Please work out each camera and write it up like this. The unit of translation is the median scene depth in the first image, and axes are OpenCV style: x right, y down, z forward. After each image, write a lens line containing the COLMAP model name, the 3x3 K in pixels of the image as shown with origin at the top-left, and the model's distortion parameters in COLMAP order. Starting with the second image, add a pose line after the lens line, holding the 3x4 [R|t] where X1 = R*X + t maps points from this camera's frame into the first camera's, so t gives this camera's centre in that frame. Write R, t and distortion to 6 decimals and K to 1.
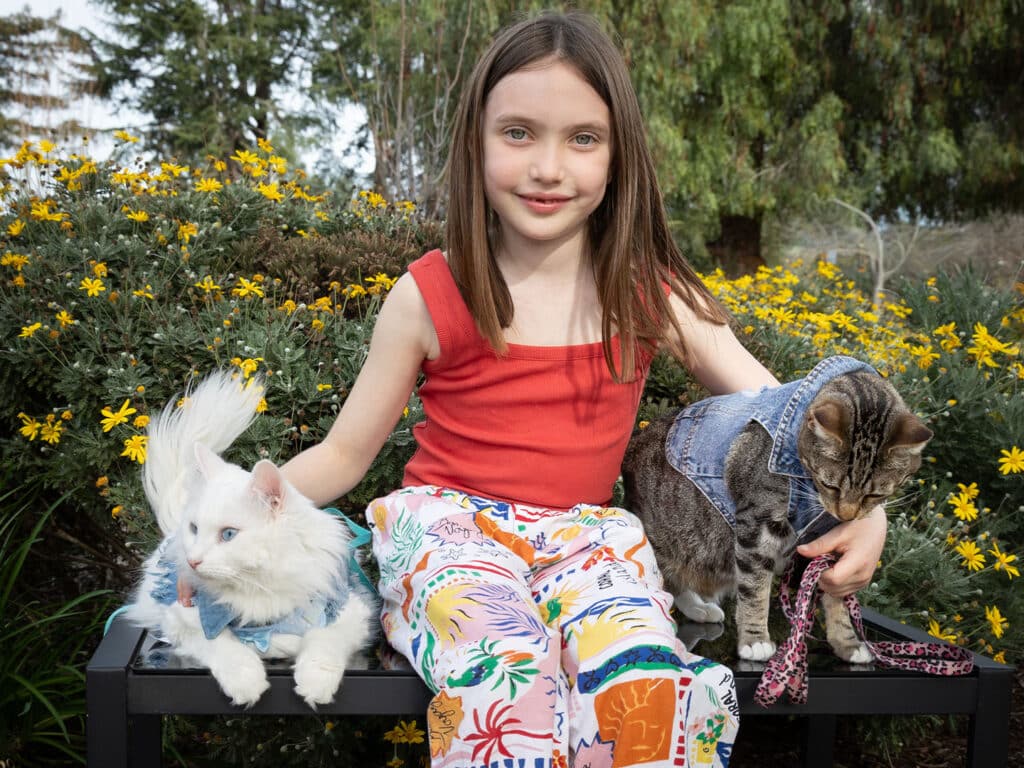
lens RADIAL K [[1408.6, 0, 512.0], [0, 1408.6, 384.0], [0, 0, 1]] dist [0.009131, -0.031014]
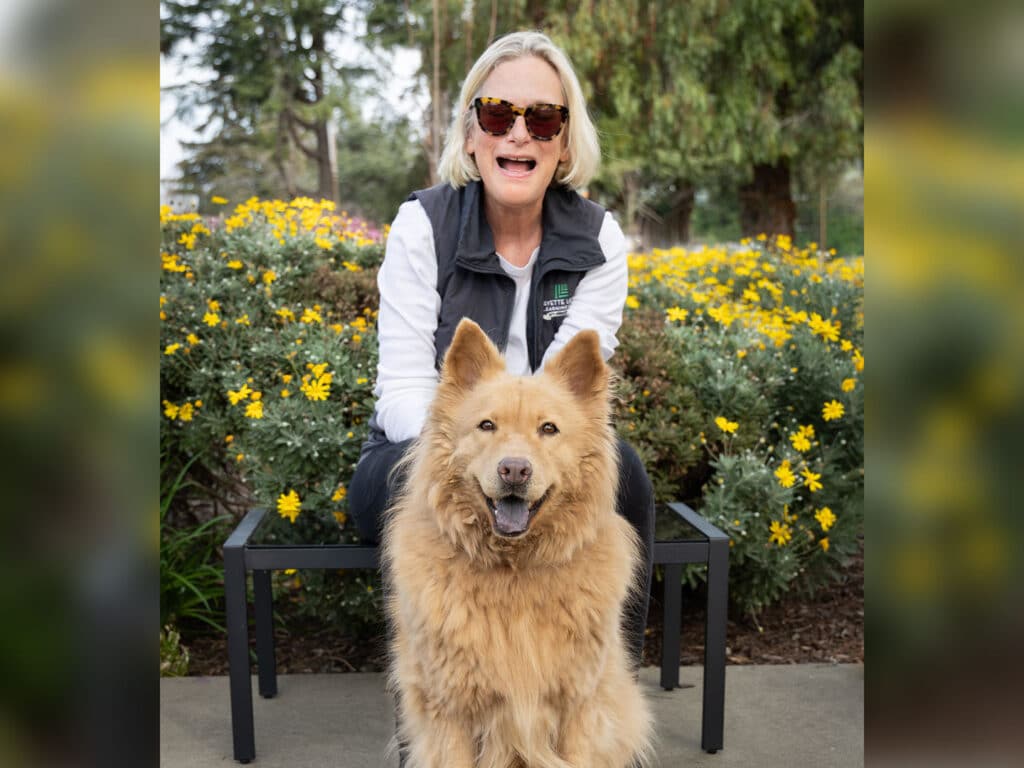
lens RADIAL K [[1408.6, 0, 512.0], [0, 1408.6, 384.0], [0, 0, 1]] dist [0.009131, -0.031014]
pose [[0.998181, -0.035312, -0.048870, 0.095138], [0.037546, 0.998255, 0.045576, -0.051824], [0.047175, -0.047328, 0.997765, -0.480394]]
